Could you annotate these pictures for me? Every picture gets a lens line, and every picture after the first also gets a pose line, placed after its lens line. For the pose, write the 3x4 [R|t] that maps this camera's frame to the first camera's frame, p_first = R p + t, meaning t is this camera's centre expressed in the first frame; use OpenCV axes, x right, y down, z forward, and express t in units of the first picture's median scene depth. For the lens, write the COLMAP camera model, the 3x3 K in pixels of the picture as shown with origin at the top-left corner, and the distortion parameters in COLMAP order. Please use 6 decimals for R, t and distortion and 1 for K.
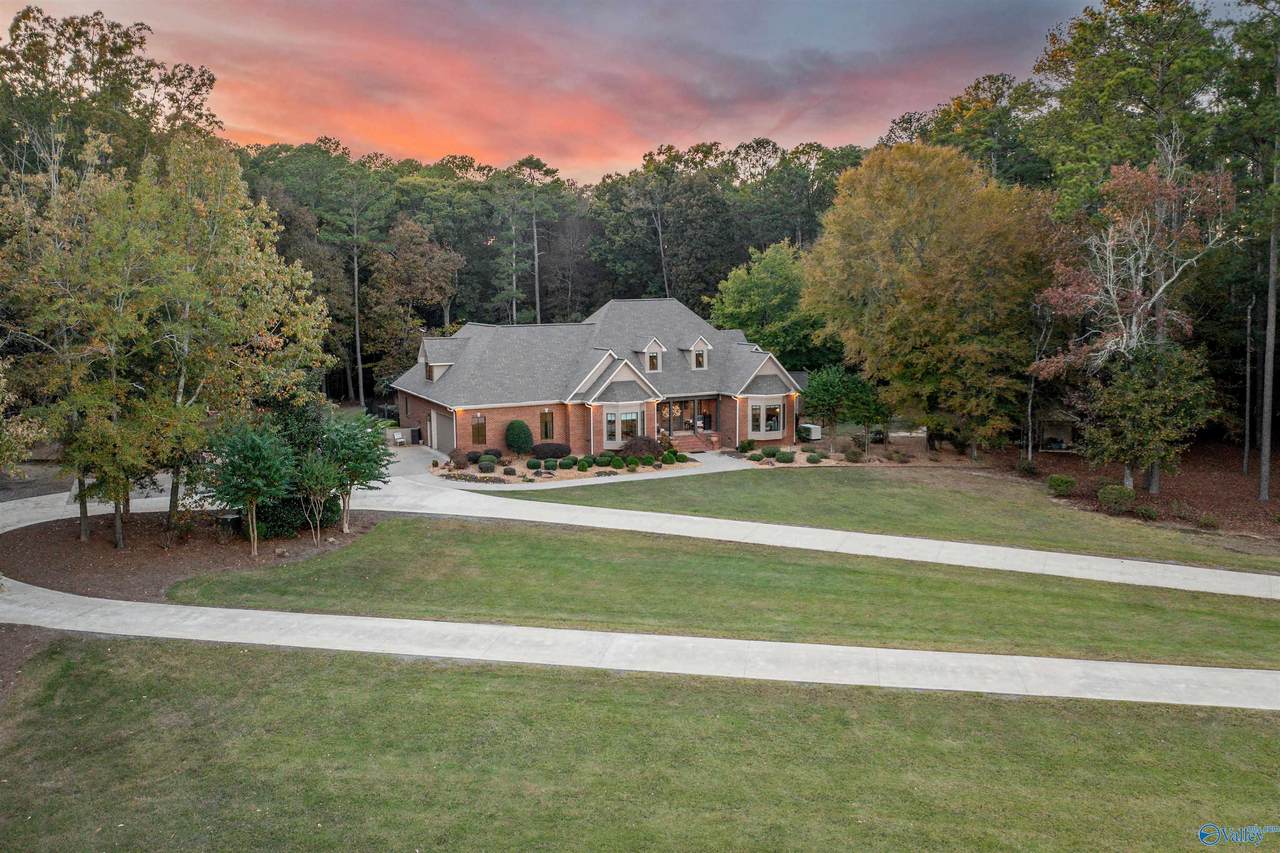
lens RADIAL K [[1053.8, 0, 655.7], [0, 1053.8, 401.4], [0, 0, 1]] dist [-0.009194, -0.001742]
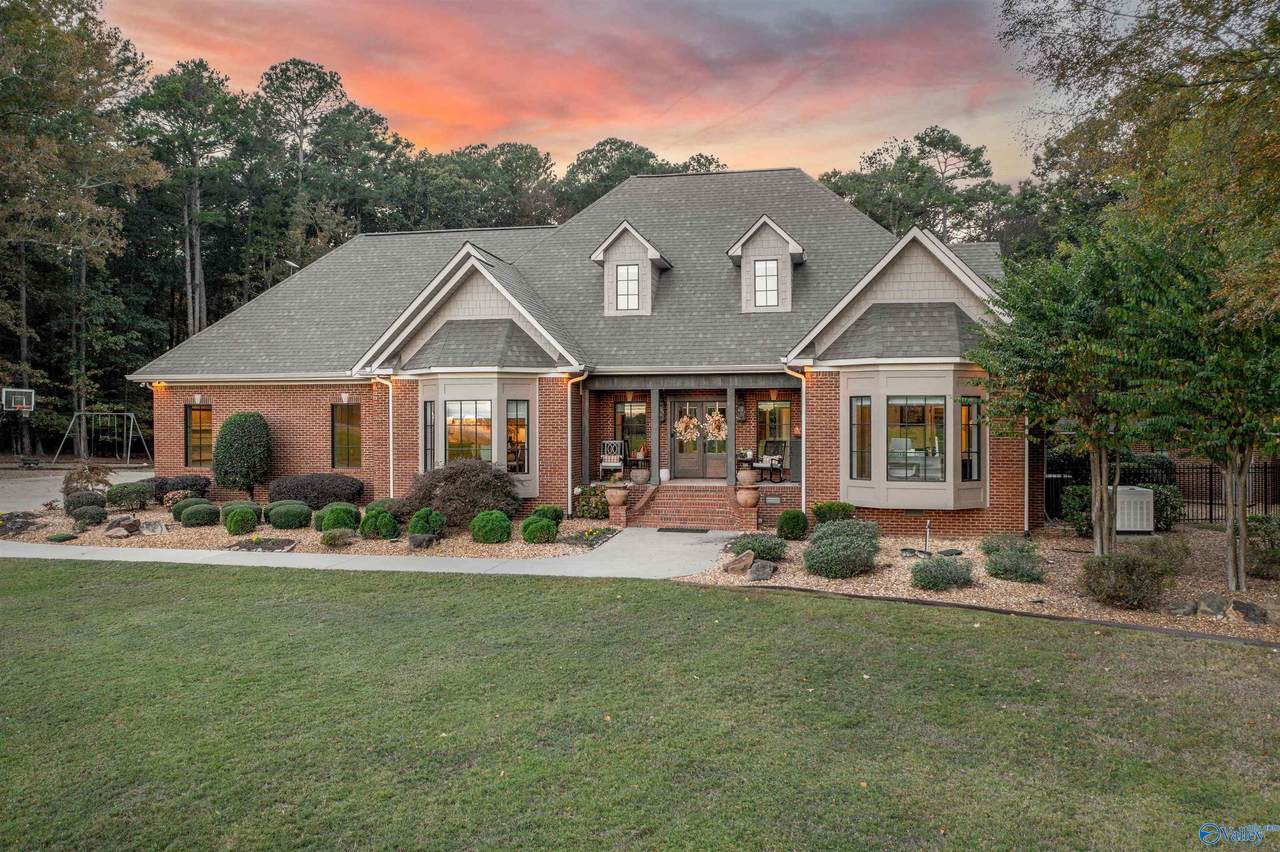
lens RADIAL K [[1002.9, 0, 645.0], [0, 1002.9, 424.2], [0, 0, 1]] dist [-0.012313, -0.004171]
pose [[0.790668, 0.005459, -0.612221, 0.236591], [-0.074882, 0.993315, -0.087851, 0.045050], [0.607649, 0.115305, 0.785791, 0.755451]]
